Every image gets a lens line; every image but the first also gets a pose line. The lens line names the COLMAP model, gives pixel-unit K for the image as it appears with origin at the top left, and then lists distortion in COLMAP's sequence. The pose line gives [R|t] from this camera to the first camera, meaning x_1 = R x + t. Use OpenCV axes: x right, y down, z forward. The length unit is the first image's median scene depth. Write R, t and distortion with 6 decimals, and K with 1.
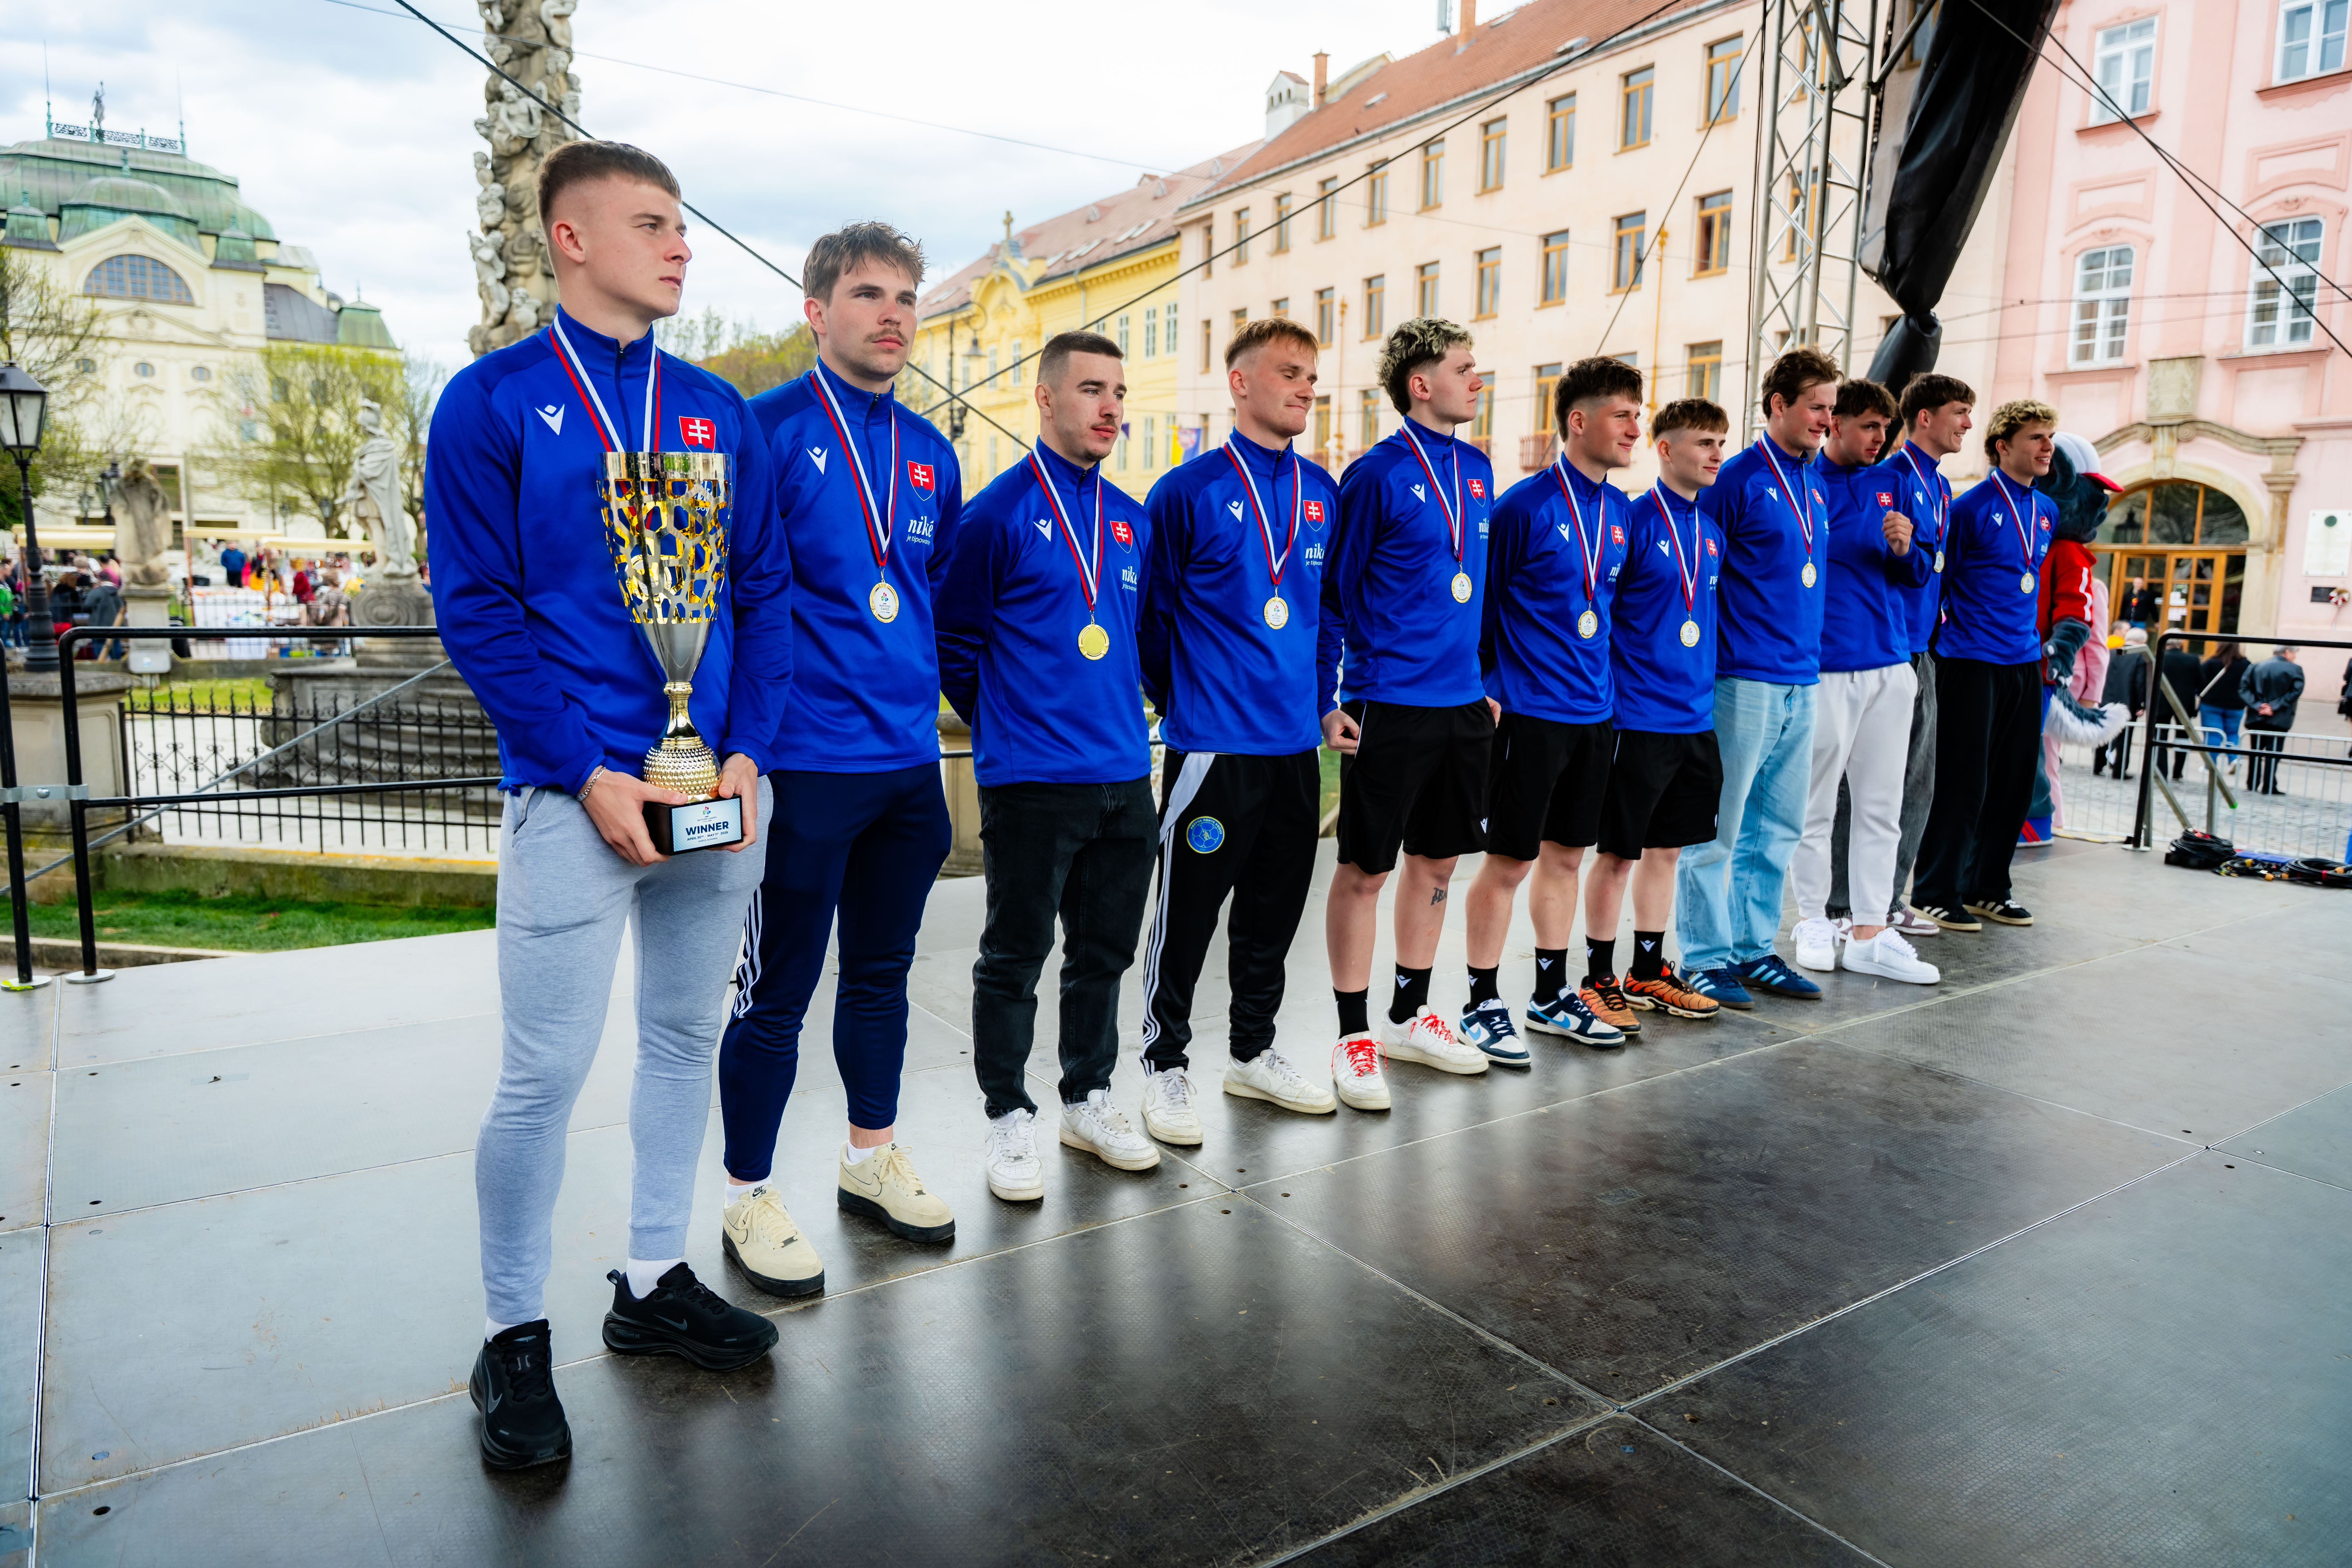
lens RADIAL K [[1581.4, 0, 1188.6], [0, 1581.4, 787.0], [0, 0, 1]] dist [0.021207, -0.033237]
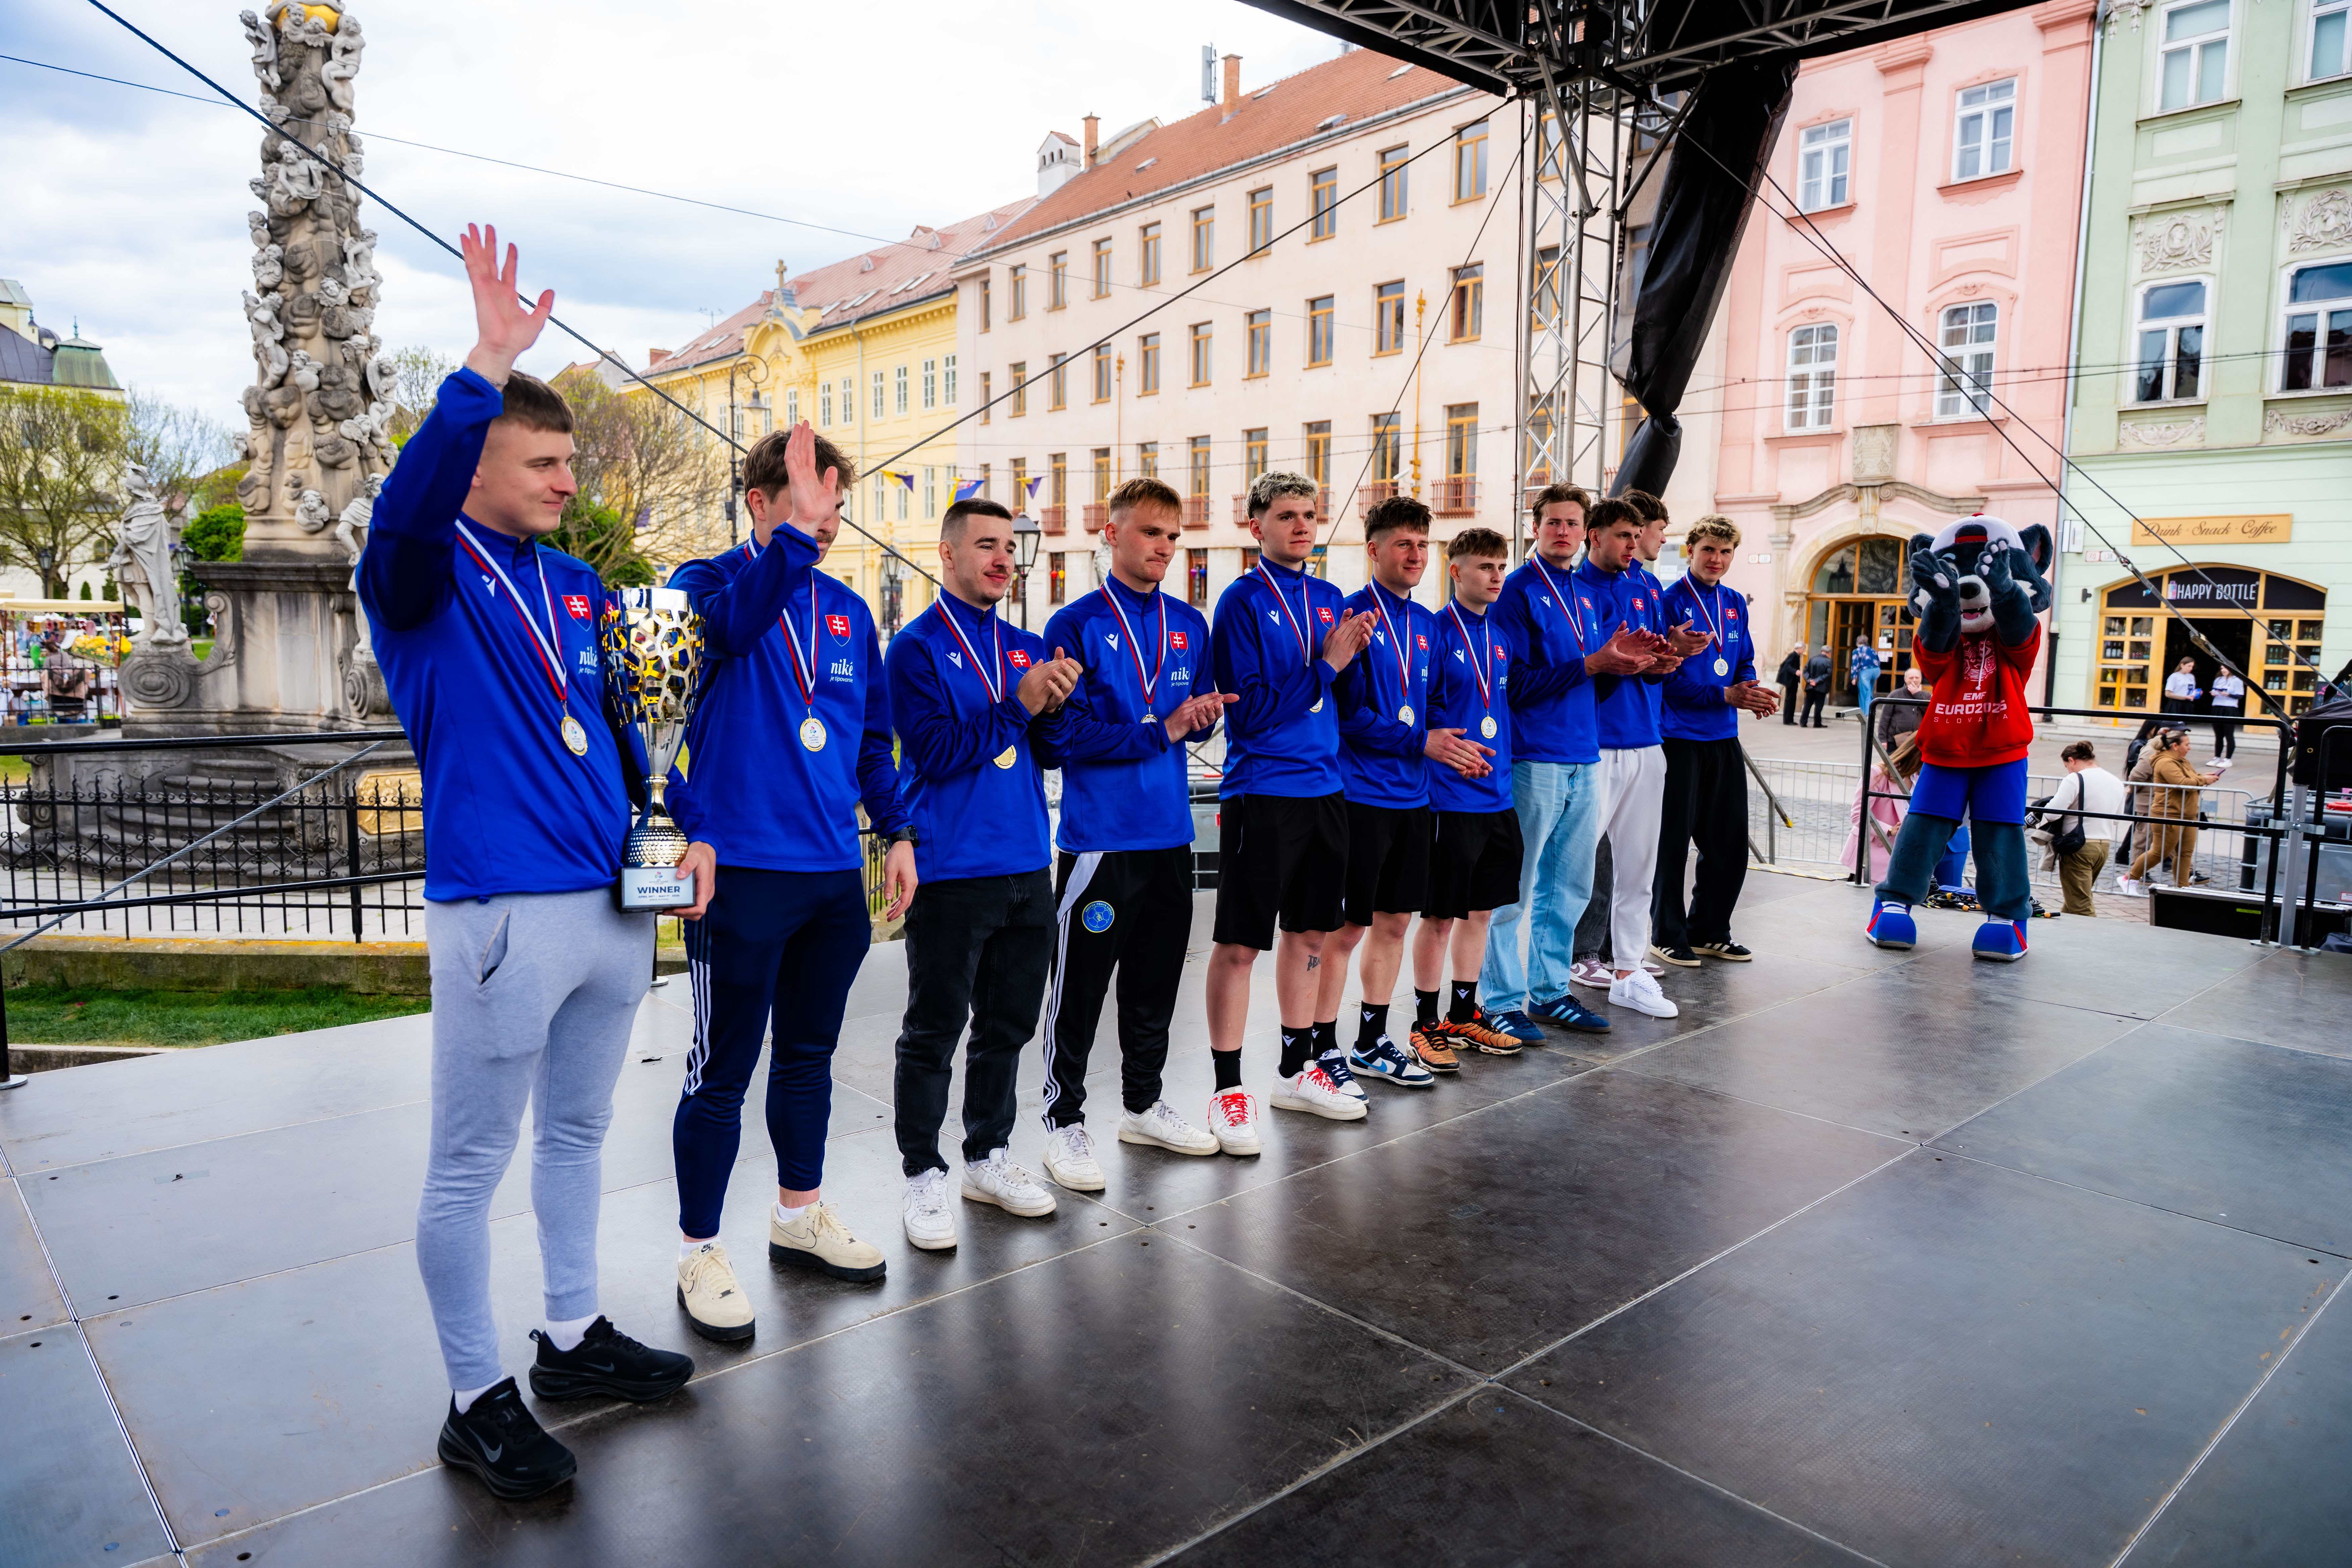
lens RADIAL K [[1569.1, 0, 1180.8], [0, 1569.1, 788.8], [0, 0, 1]] dist [0.018551, -0.028536]
pose [[0.990851, -0.021649, 0.133212, -0.033715], [0.024928, 0.999425, -0.023000, -0.014181], [-0.132637, 0.026110, 0.990821, -0.056918]]
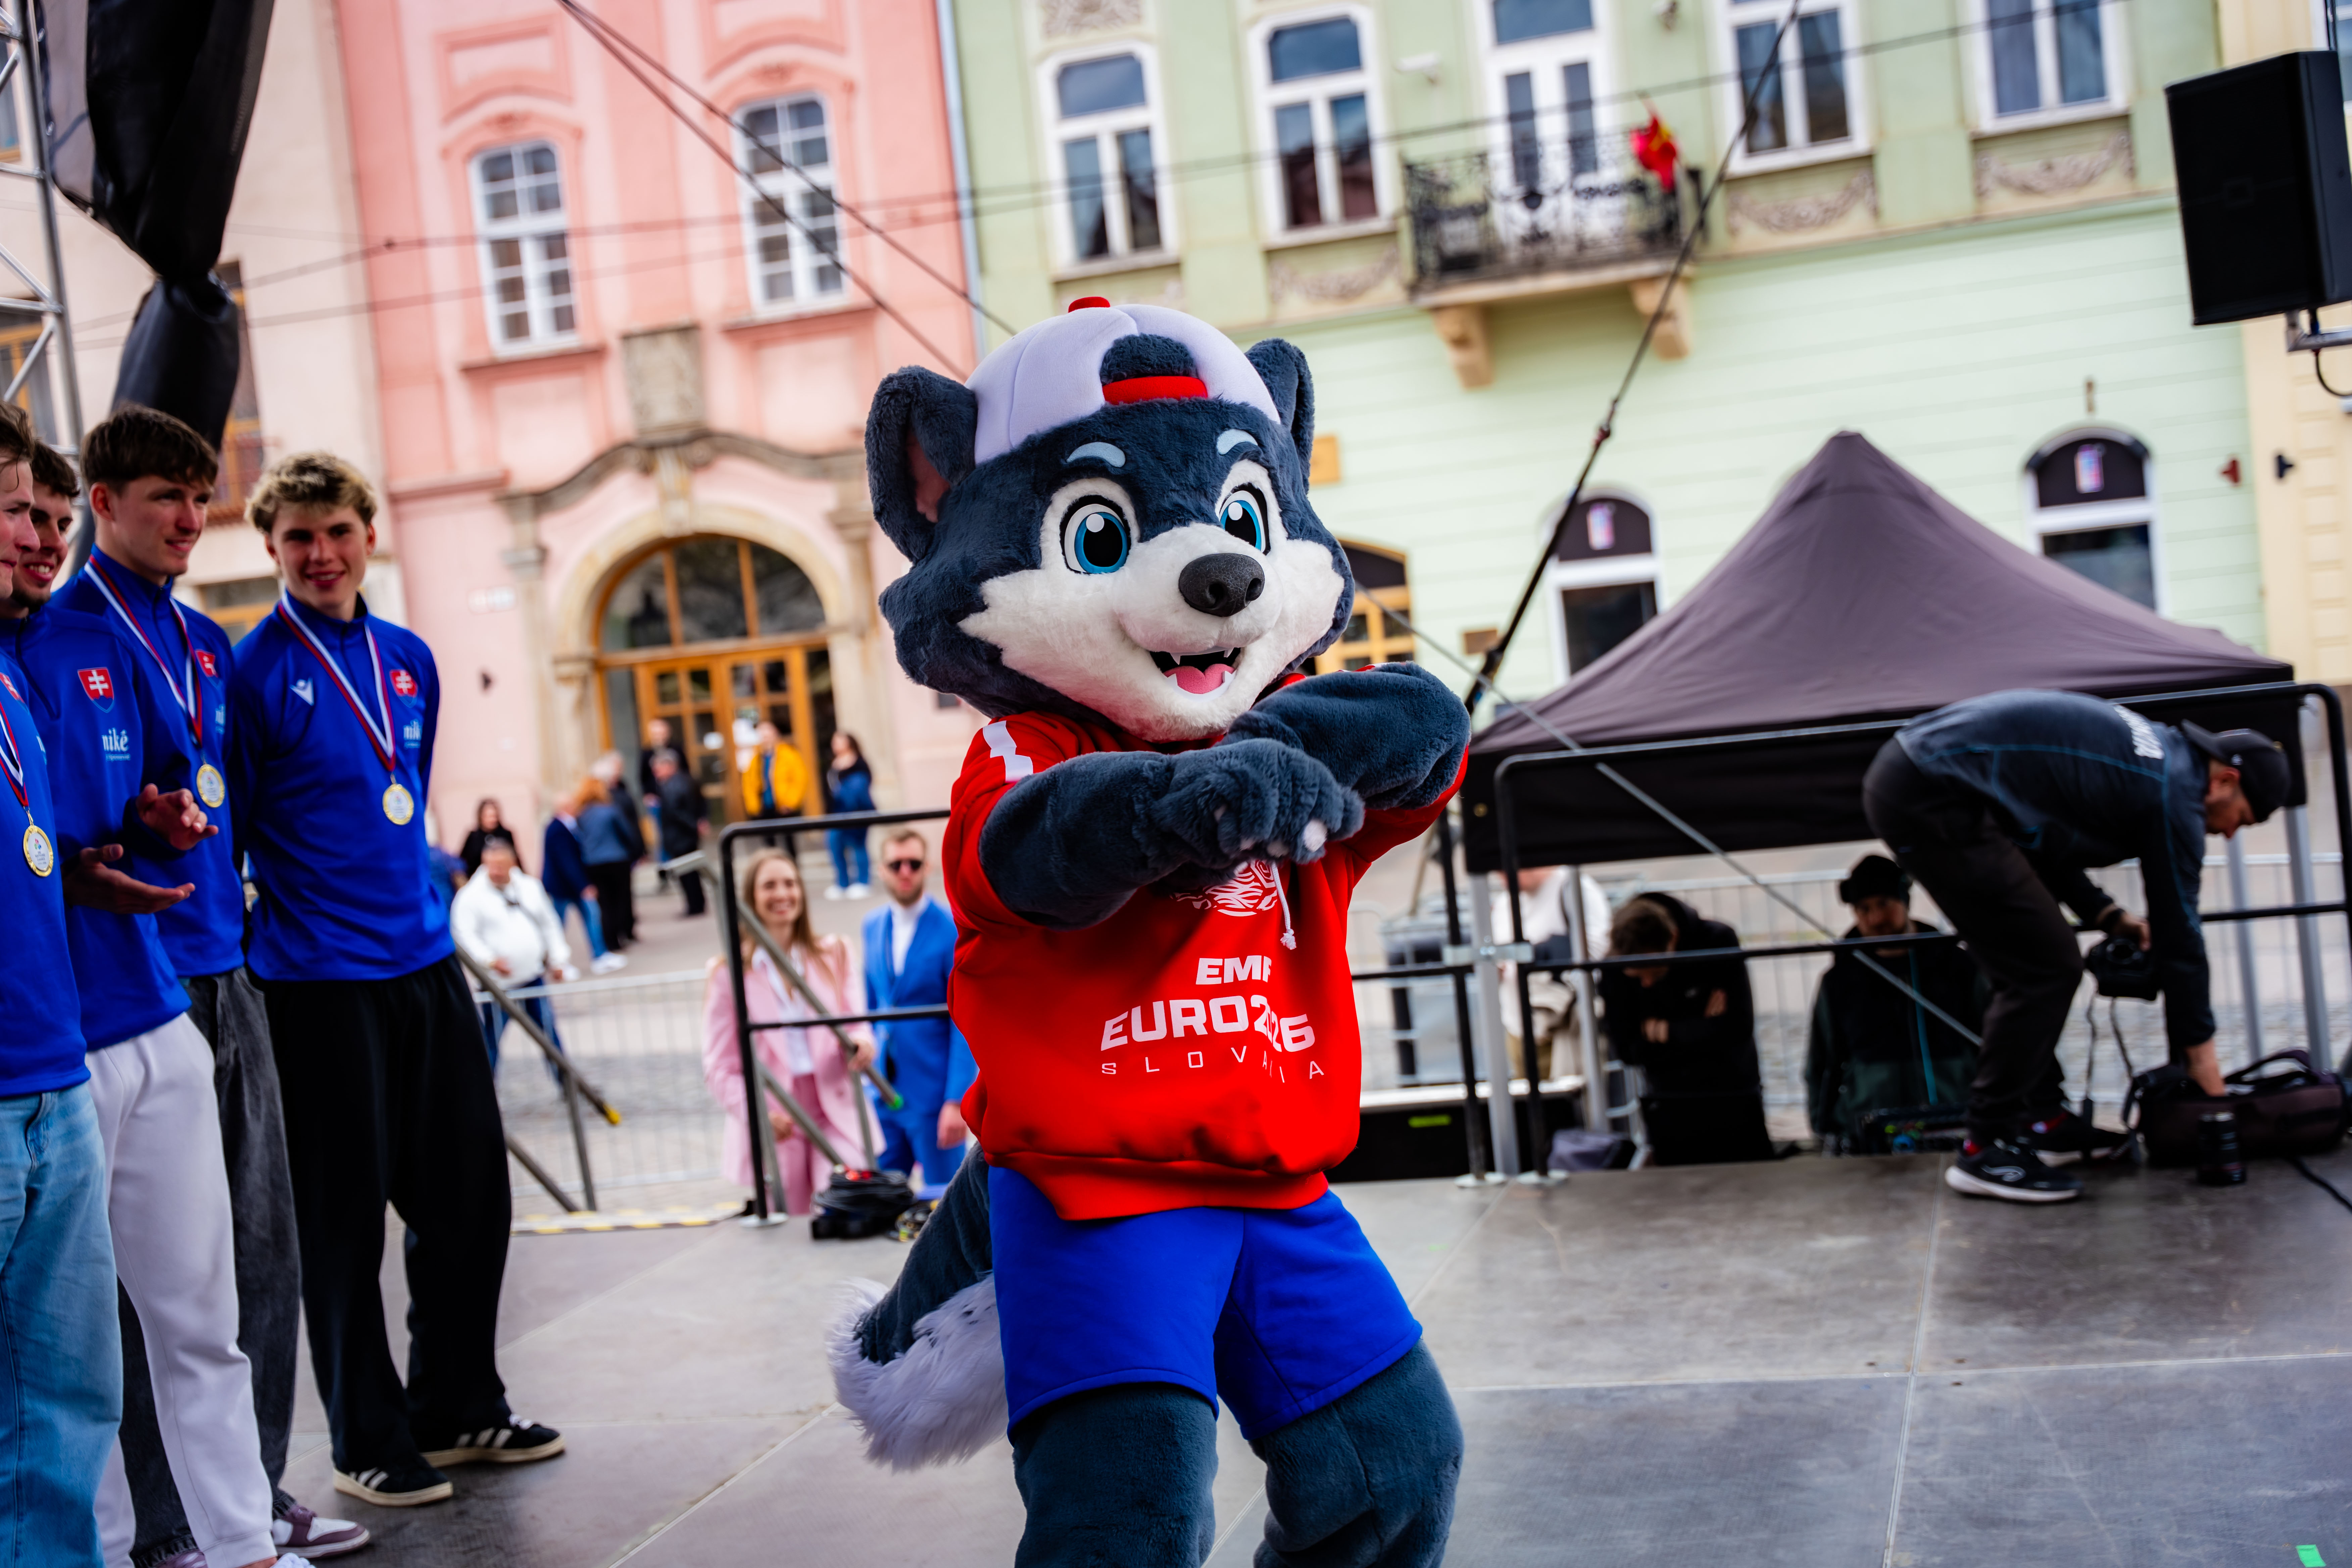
lens RADIAL K [[3153.4, 0, 1186.1], [0, 3153.4, 837.1], [0, 0, 1]] dist [0.050325, -0.064394]
pose [[0.762142, -0.141021, 0.631864, 0.032666], [0.211073, 0.976785, -0.036591, -0.016294], [-0.612036, 0.161257, 0.774215, 0.039371]]
